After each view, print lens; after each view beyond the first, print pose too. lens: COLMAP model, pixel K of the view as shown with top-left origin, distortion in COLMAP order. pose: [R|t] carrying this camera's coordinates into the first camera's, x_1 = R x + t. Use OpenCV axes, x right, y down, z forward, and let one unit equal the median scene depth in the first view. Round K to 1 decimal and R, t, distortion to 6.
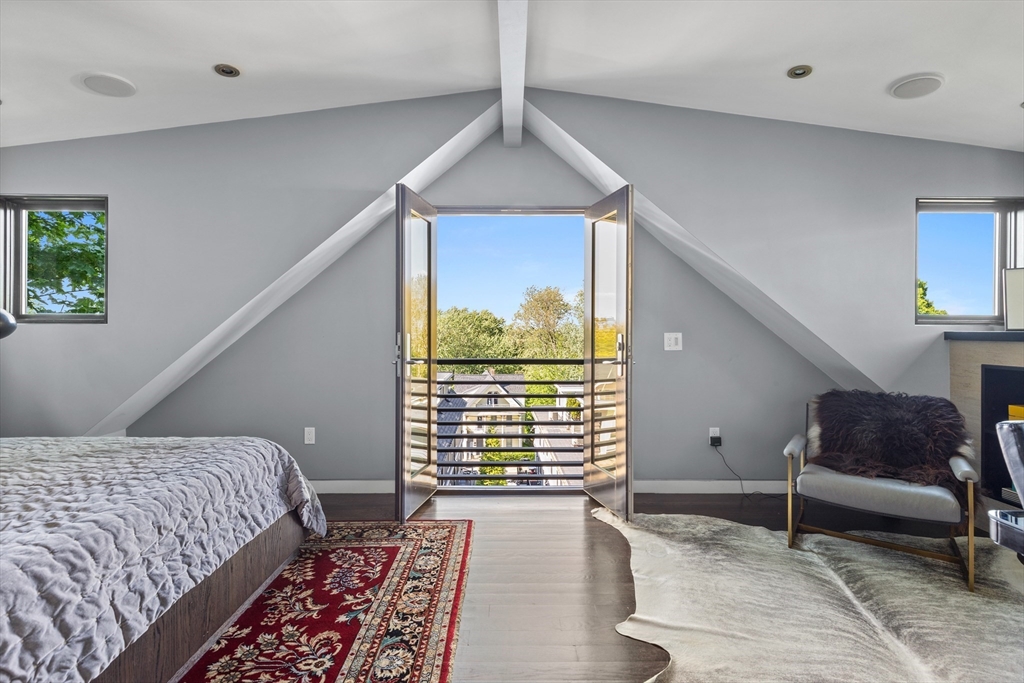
lens RADIAL K [[463.5, 0, 514.3], [0, 463.5, 333.8], [0, 0, 1]] dist [0.008323, -0.001727]
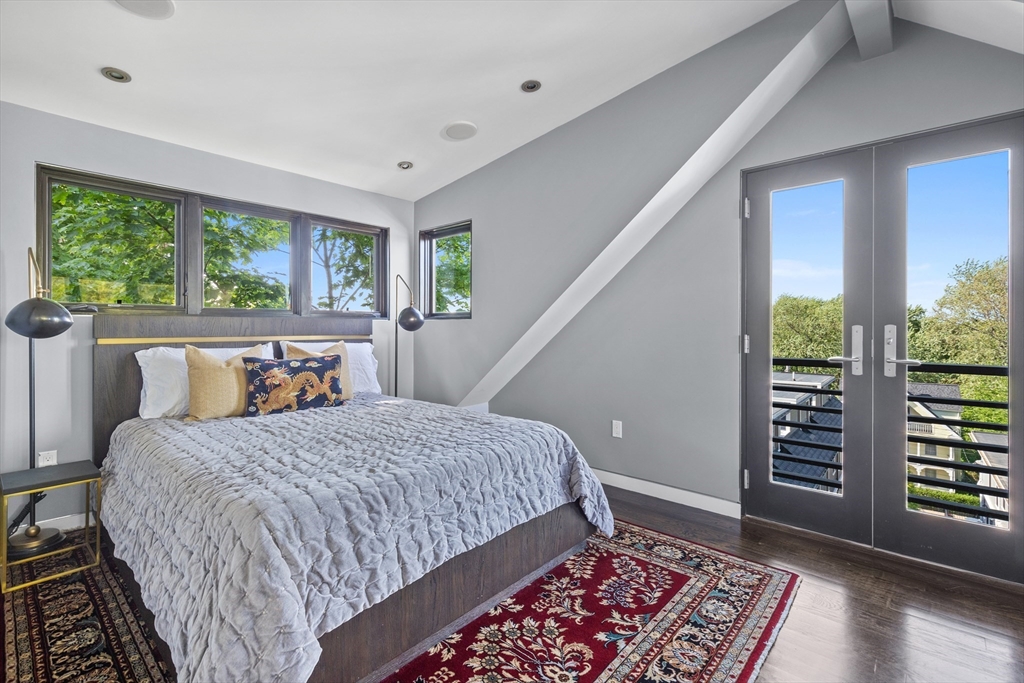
lens RADIAL K [[463.5, 0, 512.8], [0, 463.5, 328.0], [0, 0, 1]] dist [0.008323, -0.001727]
pose [[0.735272, -0.001037, -0.677771, 0.121014], [-0.000082, 0.999999, -0.001620, 0.008416], [0.677772, 0.001247, 0.735271, 0.210584]]
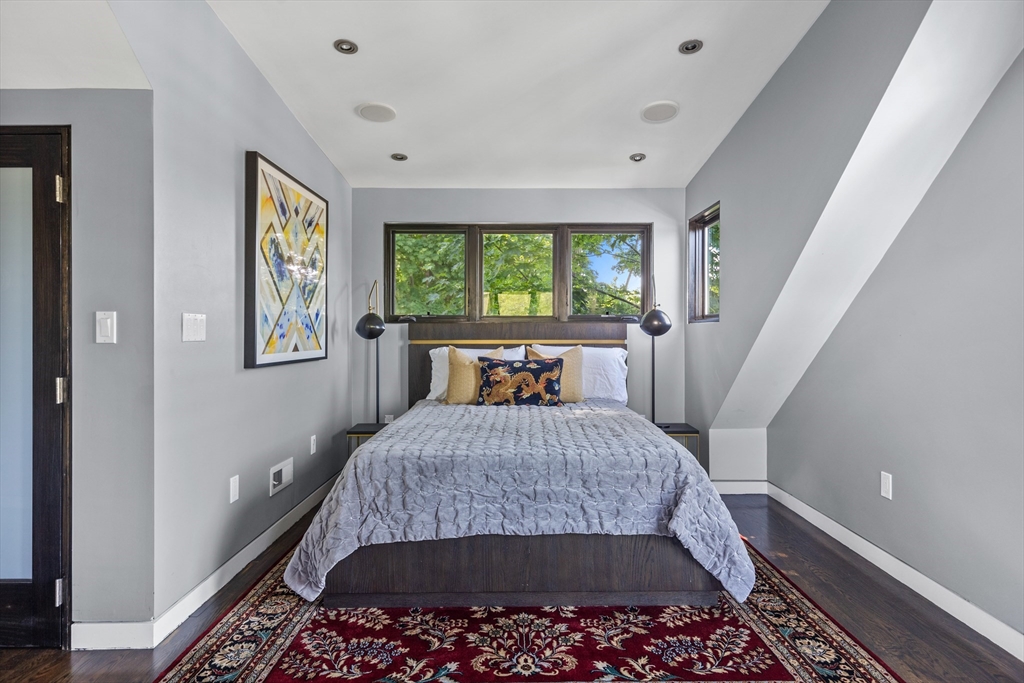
lens RADIAL K [[574.7, 0, 517.3], [0, 574.7, 331.0], [0, 0, 1]] dist [0.006508, -0.000288]
pose [[-0.008890, -0.001708, -0.999959, 0.685720], [-0.001666, 0.999997, -0.001693, 0.003577], [0.999959, 0.001651, -0.008893, 0.855736]]
